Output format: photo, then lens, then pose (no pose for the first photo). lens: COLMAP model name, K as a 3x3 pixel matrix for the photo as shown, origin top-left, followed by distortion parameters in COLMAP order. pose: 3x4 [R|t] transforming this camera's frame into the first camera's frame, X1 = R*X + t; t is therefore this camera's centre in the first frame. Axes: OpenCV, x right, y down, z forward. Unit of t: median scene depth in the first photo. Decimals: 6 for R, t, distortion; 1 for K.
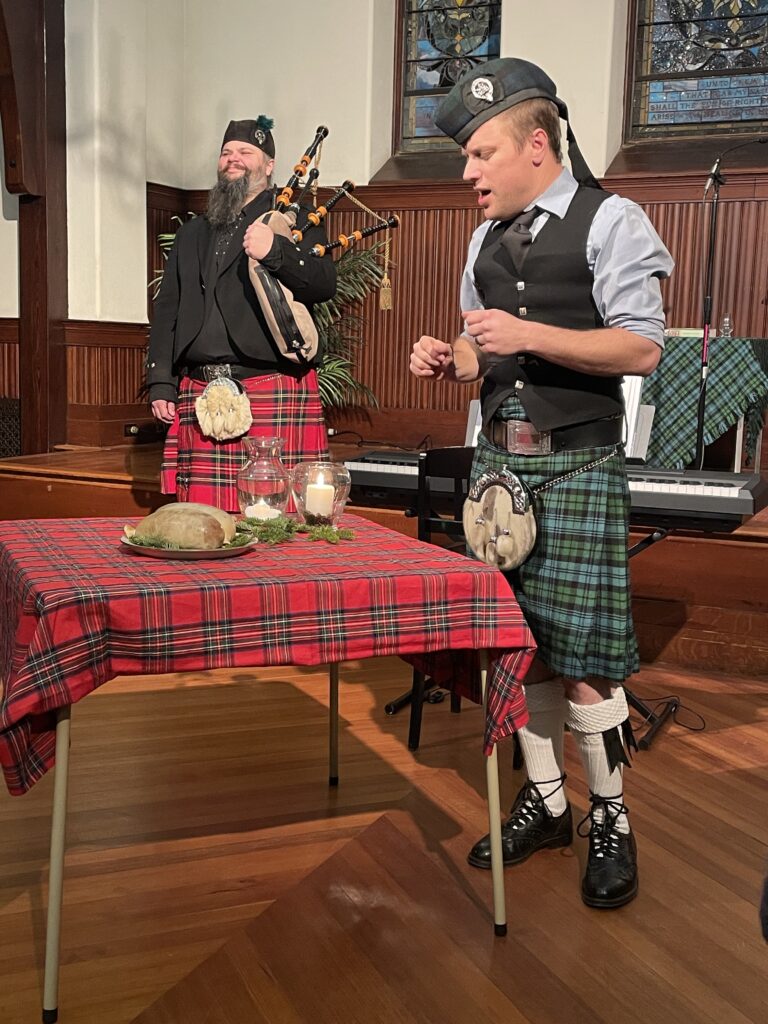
lens RADIAL K [[1244.7, 0, 401.5], [0, 1244.7, 531.2], [0, 0, 1]] dist [0.027156, 0.000000]
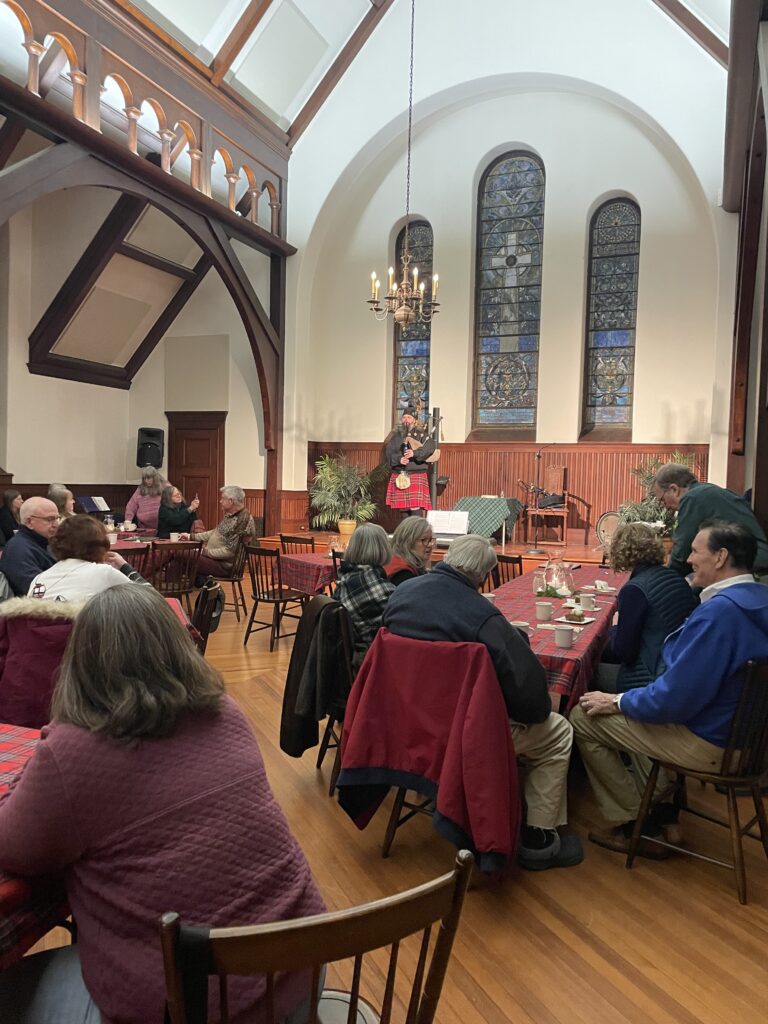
lens RADIAL K [[780.9, 0, 386.0], [0, 780.9, 513.1], [0, 0, 1]] dist [0.001147, 0.000029]
pose [[0.999938, -0.001565, 0.011062, -0.048225], [0.002498, 0.996398, -0.084769, 0.044301], [-0.010890, 0.084791, 0.996339, -0.907163]]
